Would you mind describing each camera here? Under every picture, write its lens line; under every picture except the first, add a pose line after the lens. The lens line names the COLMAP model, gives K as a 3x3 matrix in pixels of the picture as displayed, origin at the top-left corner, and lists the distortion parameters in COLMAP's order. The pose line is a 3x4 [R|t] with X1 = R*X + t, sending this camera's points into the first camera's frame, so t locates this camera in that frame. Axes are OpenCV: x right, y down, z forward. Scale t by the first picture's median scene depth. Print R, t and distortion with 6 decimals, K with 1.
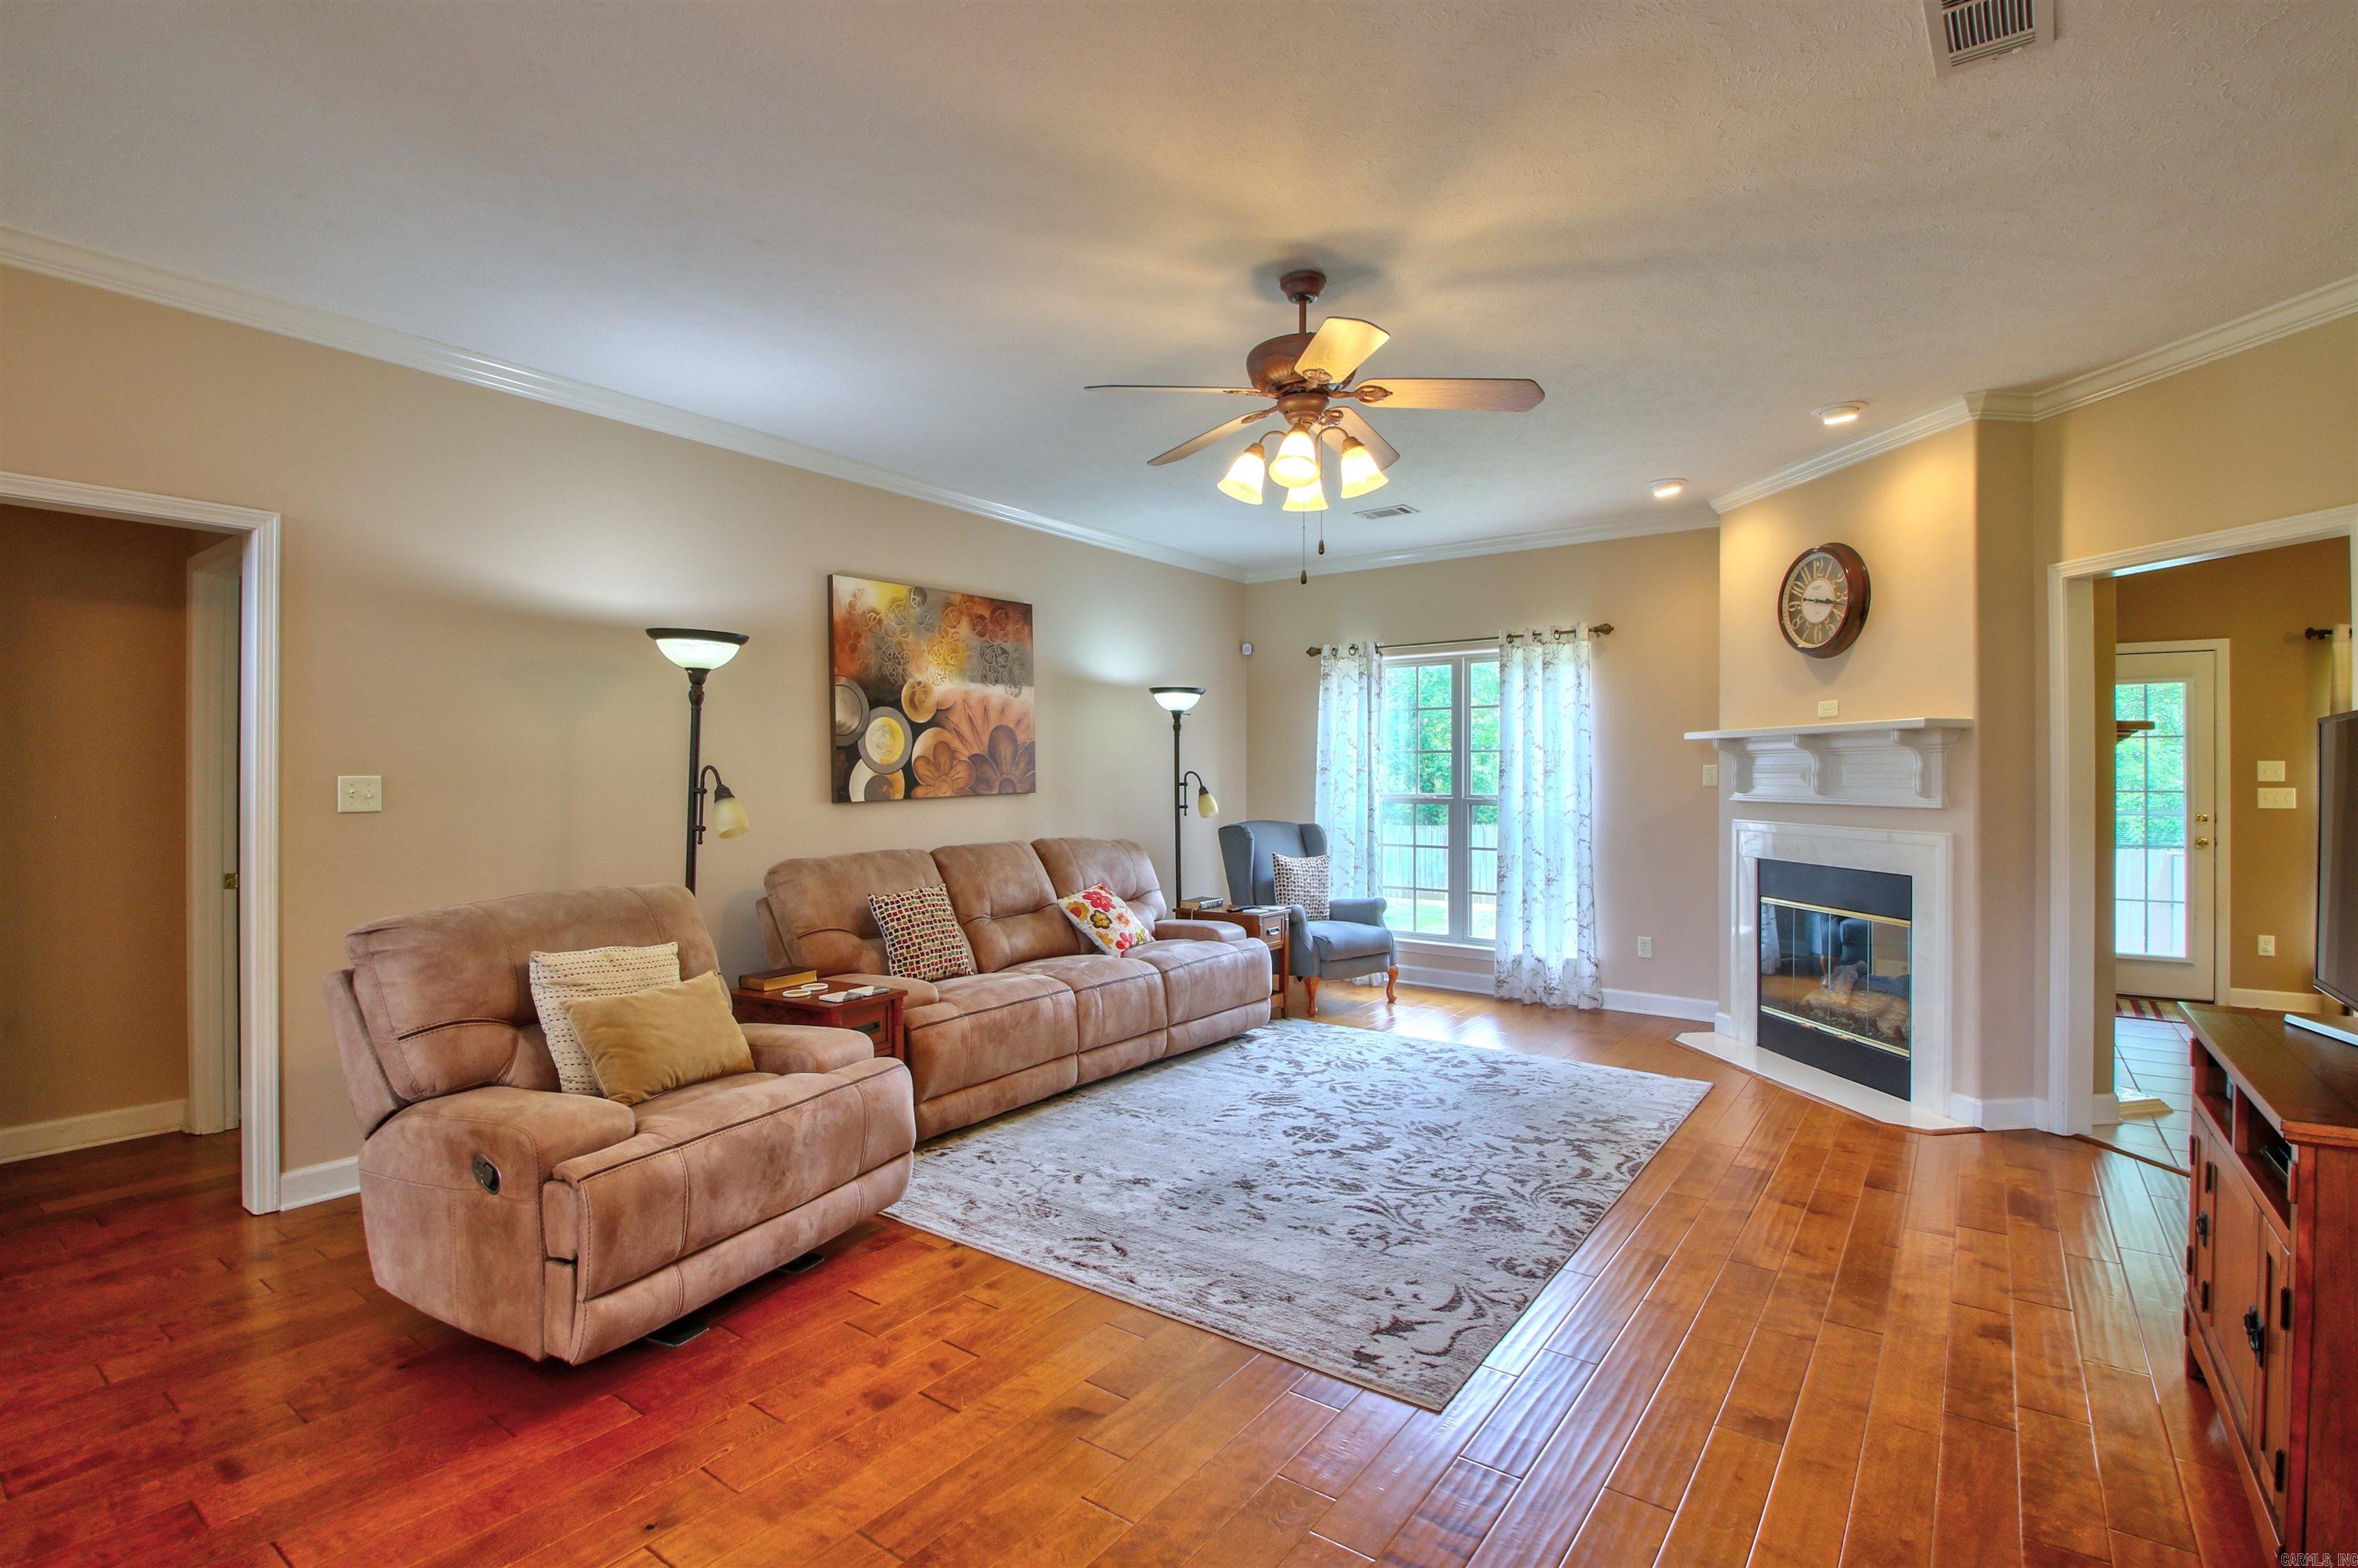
lens RADIAL K [[1100.2, 0, 1176.7], [0, 1100.2, 776.3], [0, 0, 1]] dist [0.000975, -0.000566]
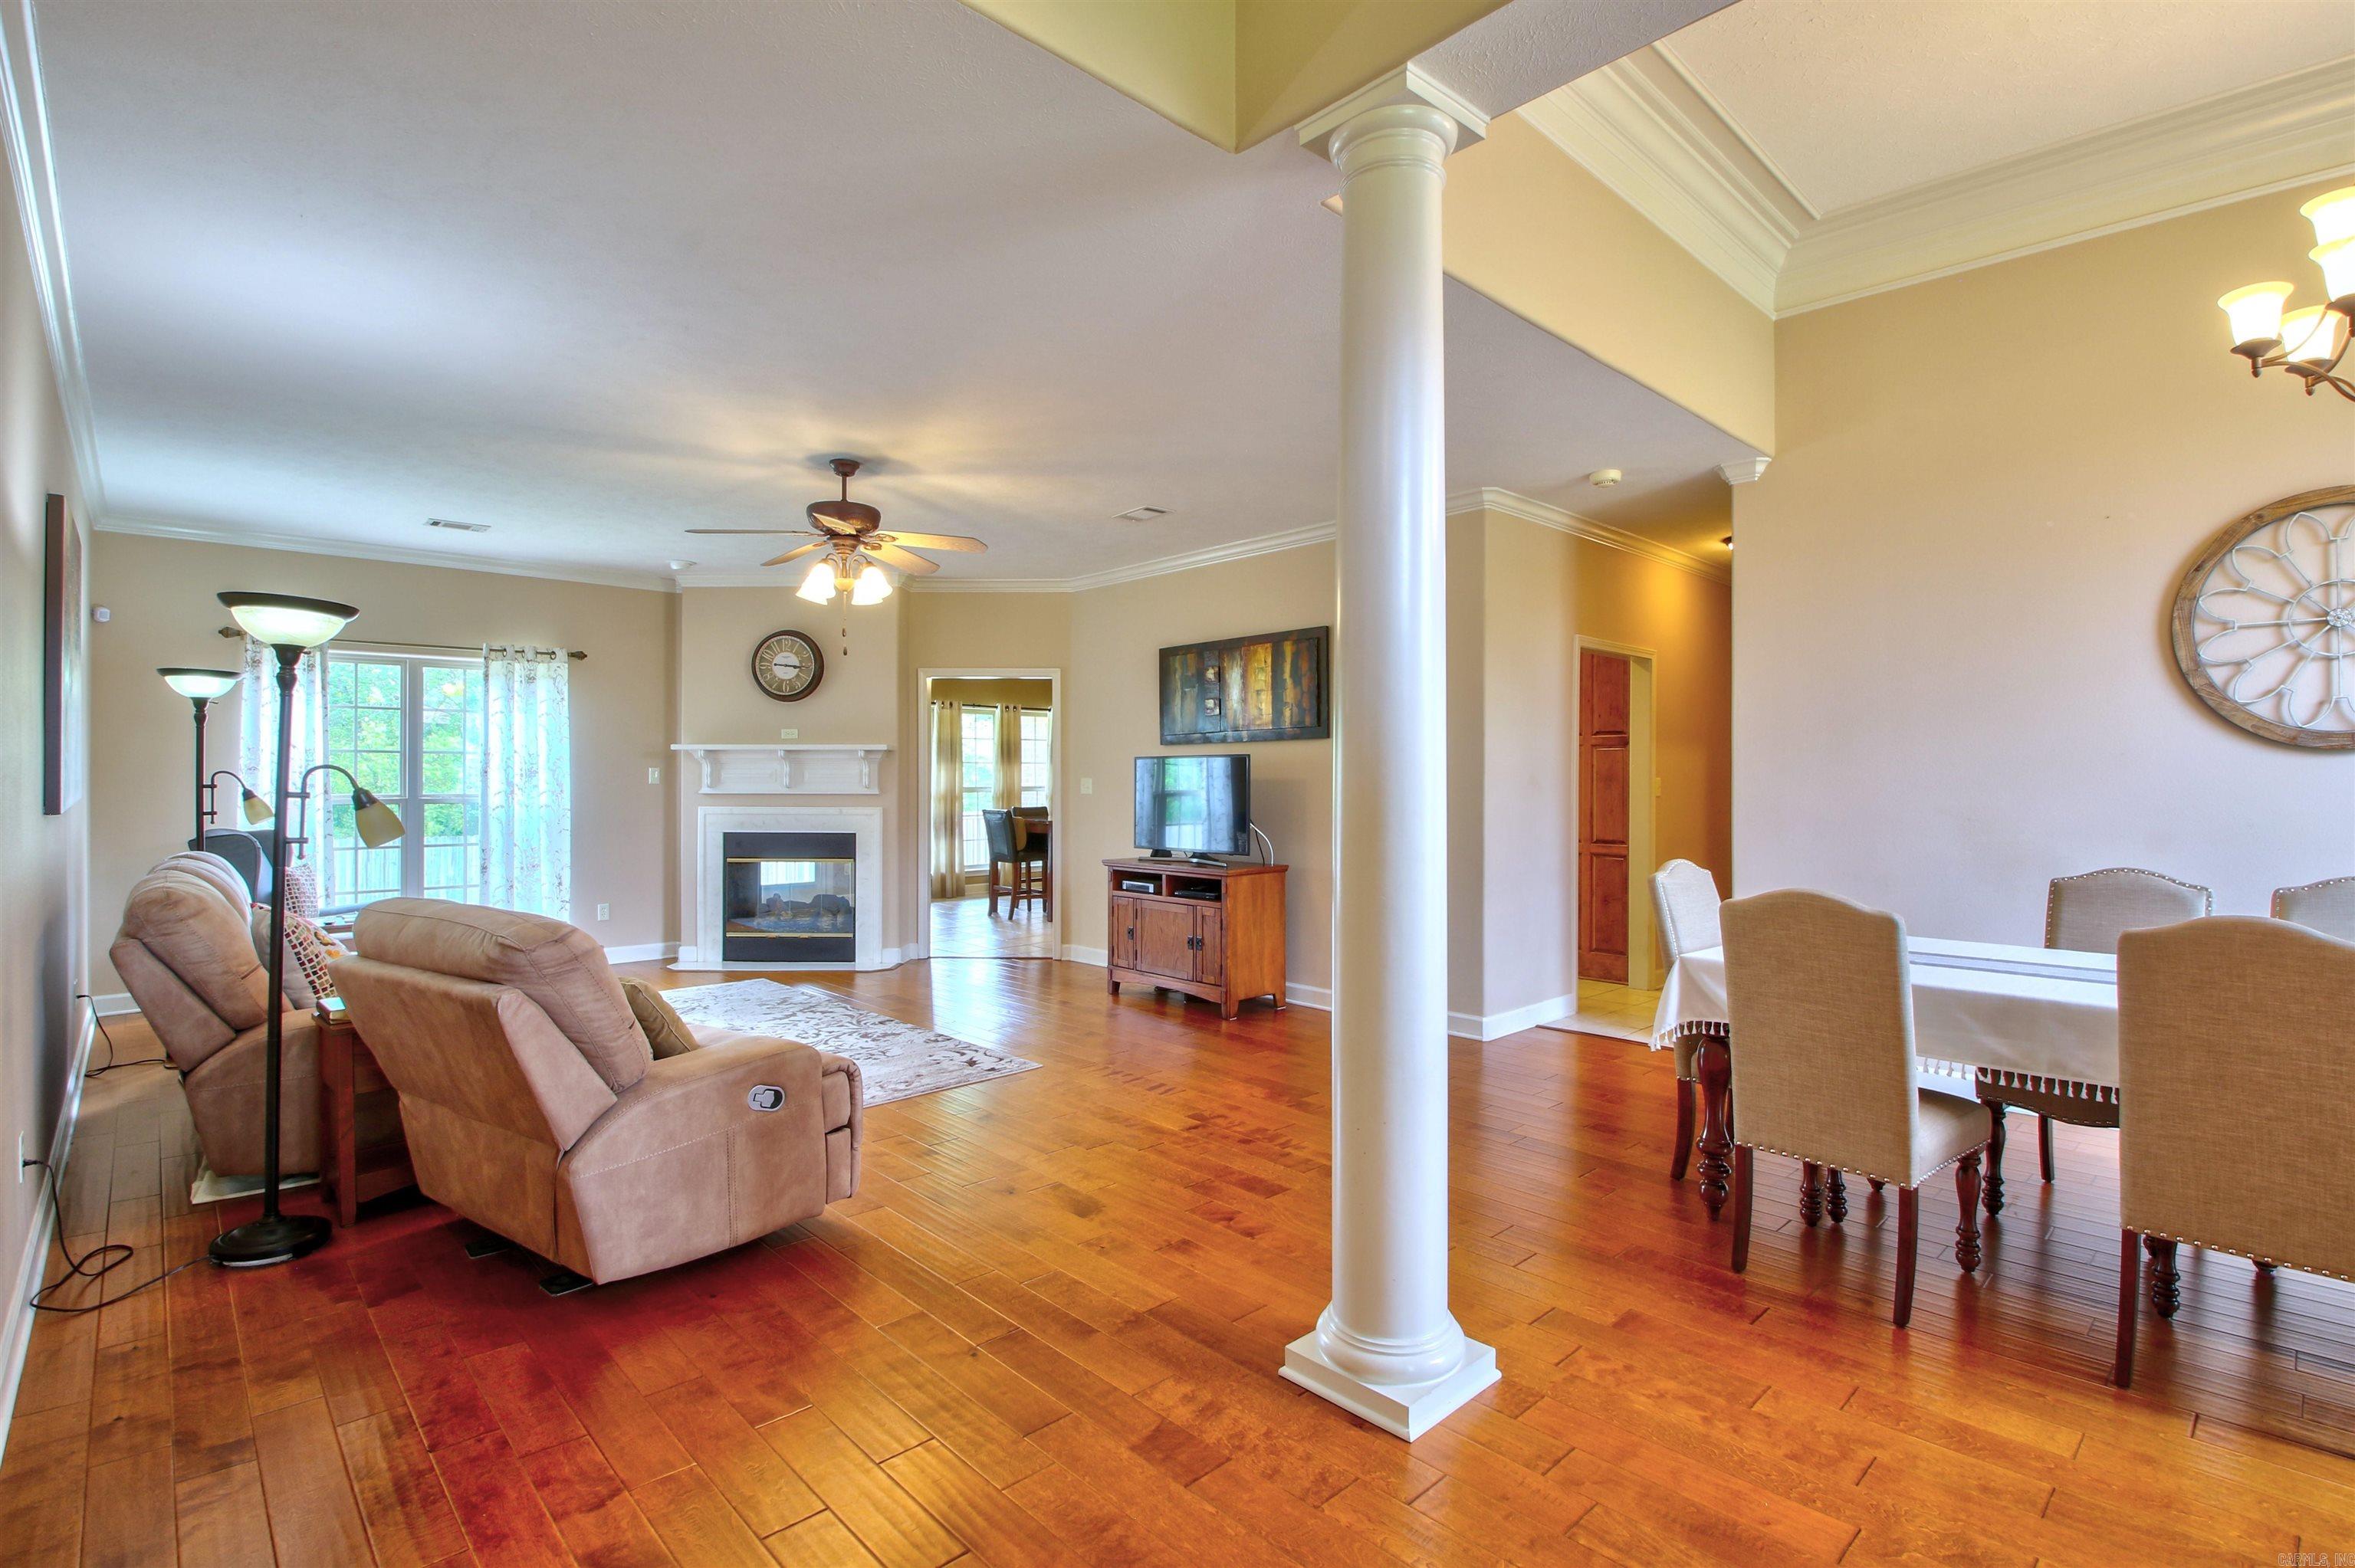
lens RADIAL K [[1088.0, 0, 1178.4], [0, 1088.0, 777.4], [0, 0, 1]] dist [0.010520, -0.000399]
pose [[0.187173, -0.002507, 0.982324, -0.830637], [-0.000070, 0.999997, 0.002566, -0.002123], [-0.982327, -0.000549, 0.187172, 0.146921]]
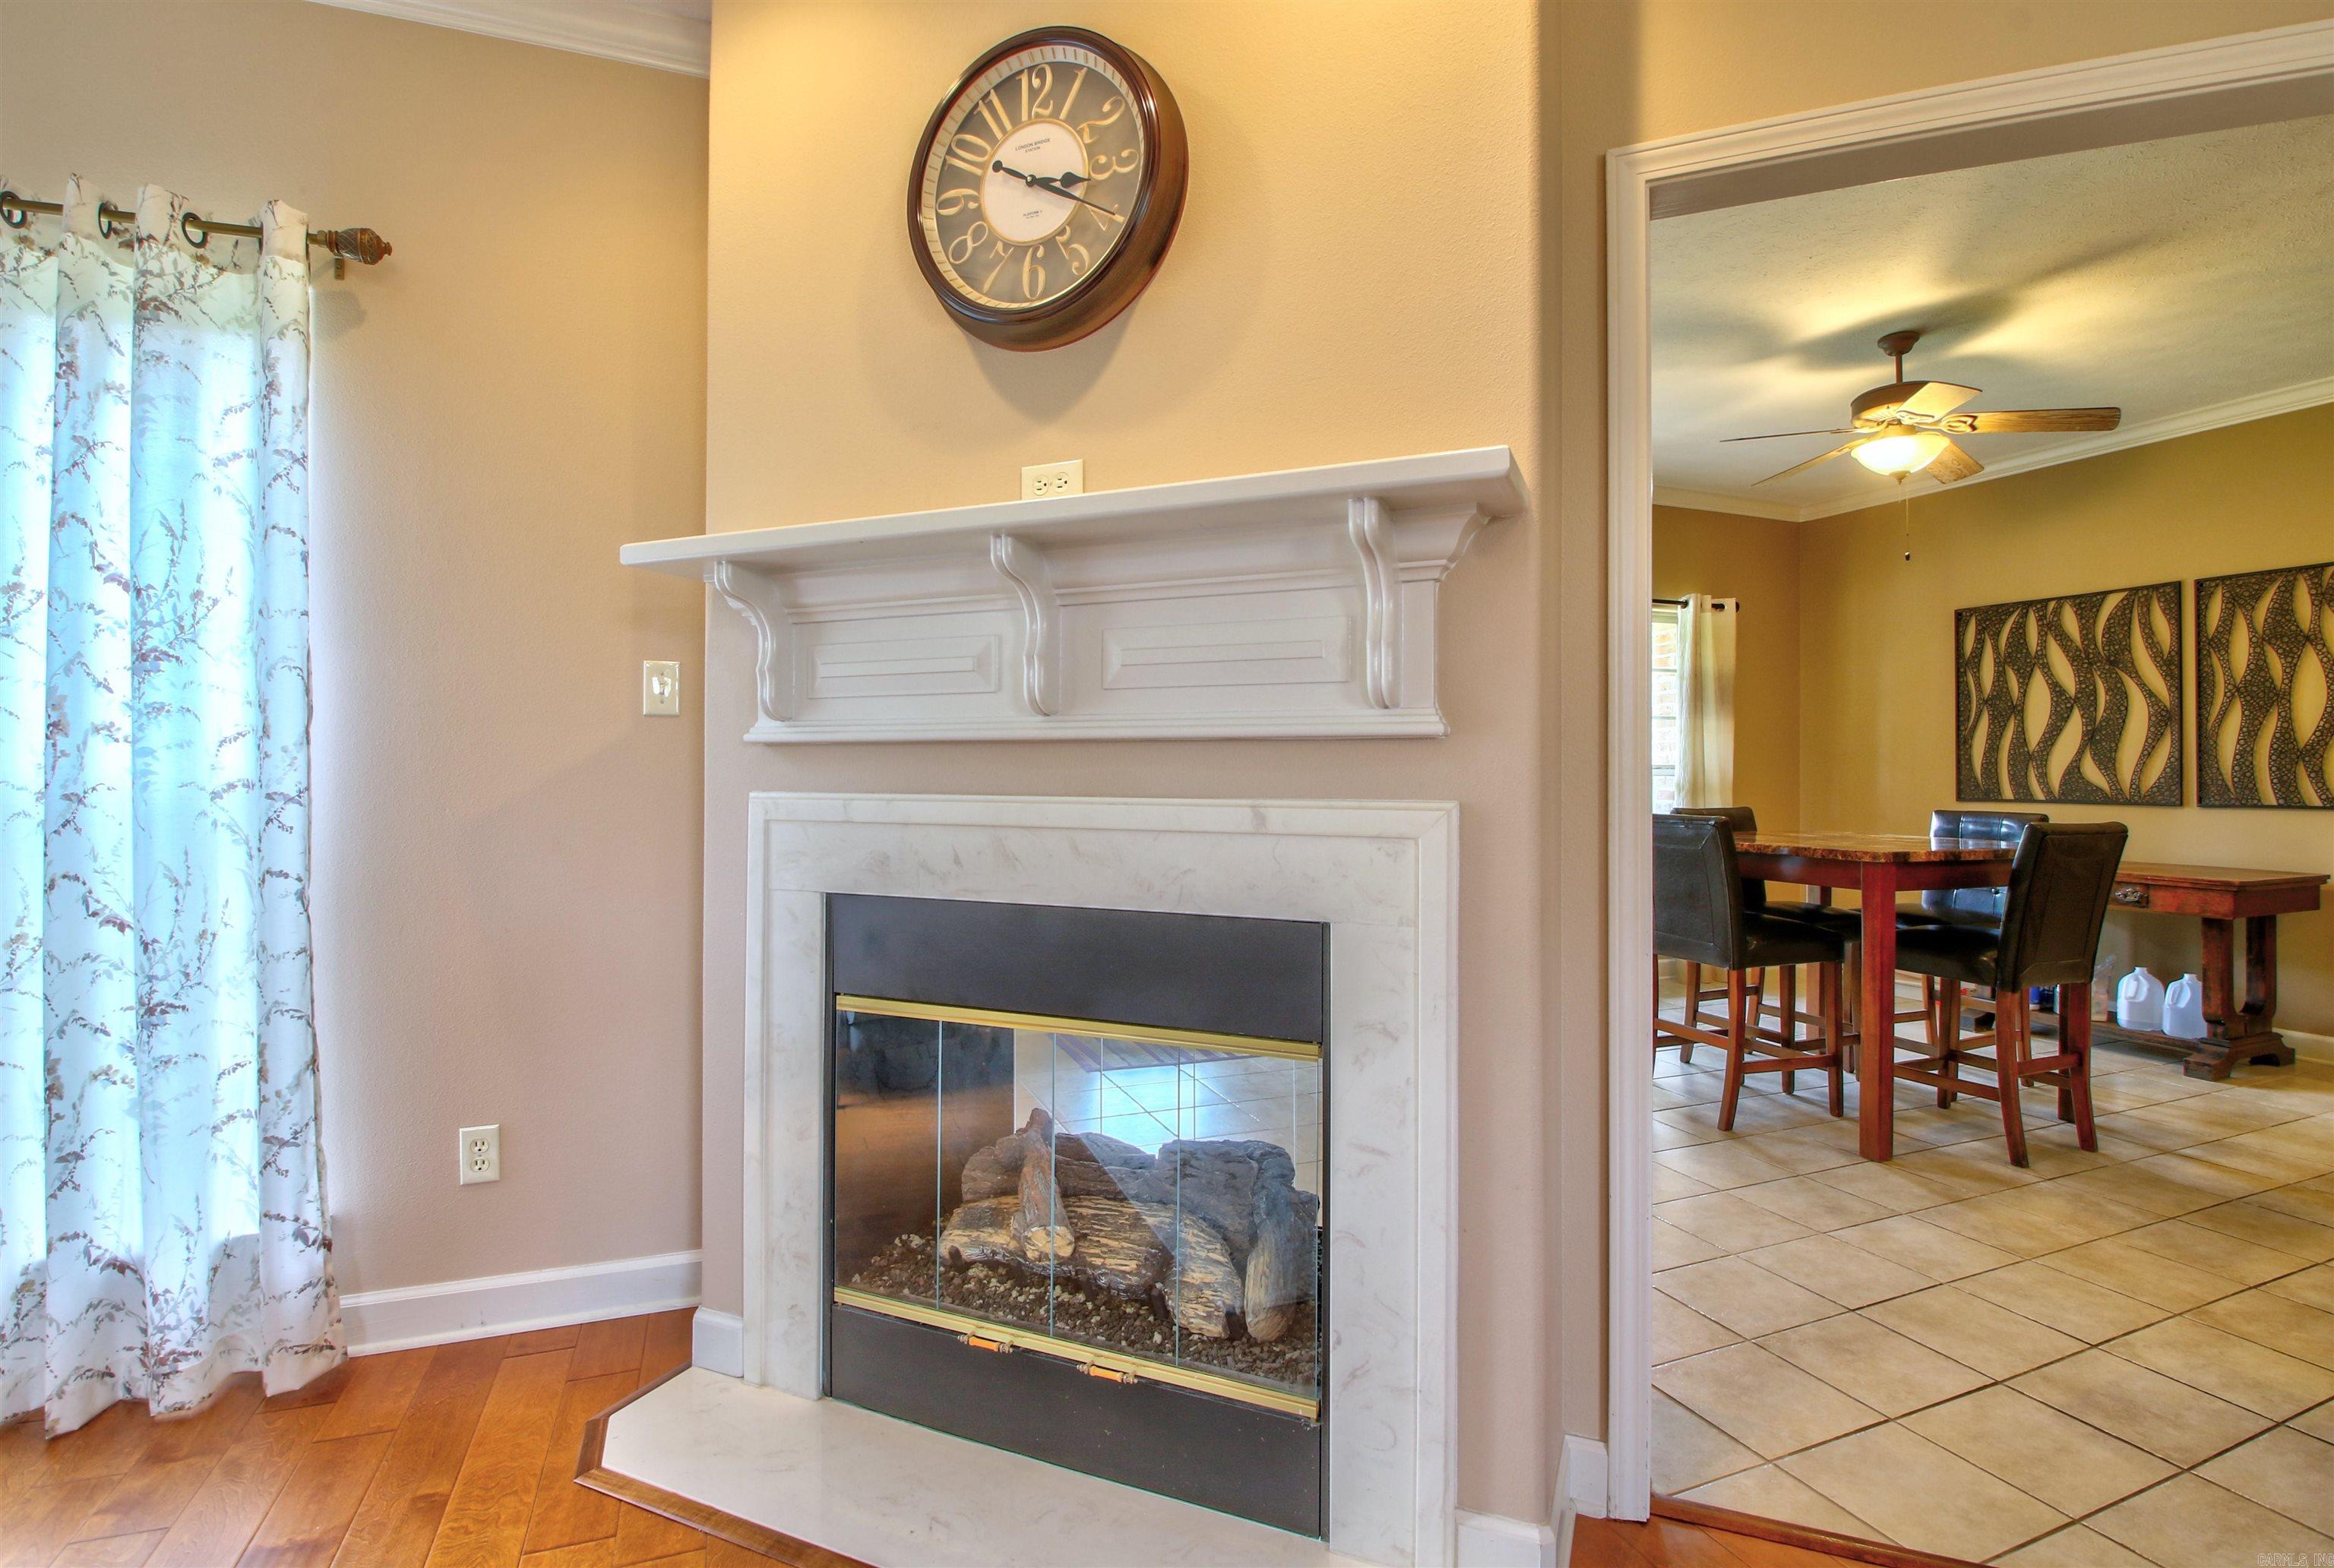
lens RADIAL K [[1123.7, 0, 1167.8], [0, 1123.7, 761.2], [0, 0, 1]] dist [-0.022206, -0.000659]
pose [[0.528140, 0.004913, 0.849143, 0.283996], [0.001868, 0.999974, -0.006947, 0.034489], [-0.849155, 0.005255, 0.528117, 0.746213]]
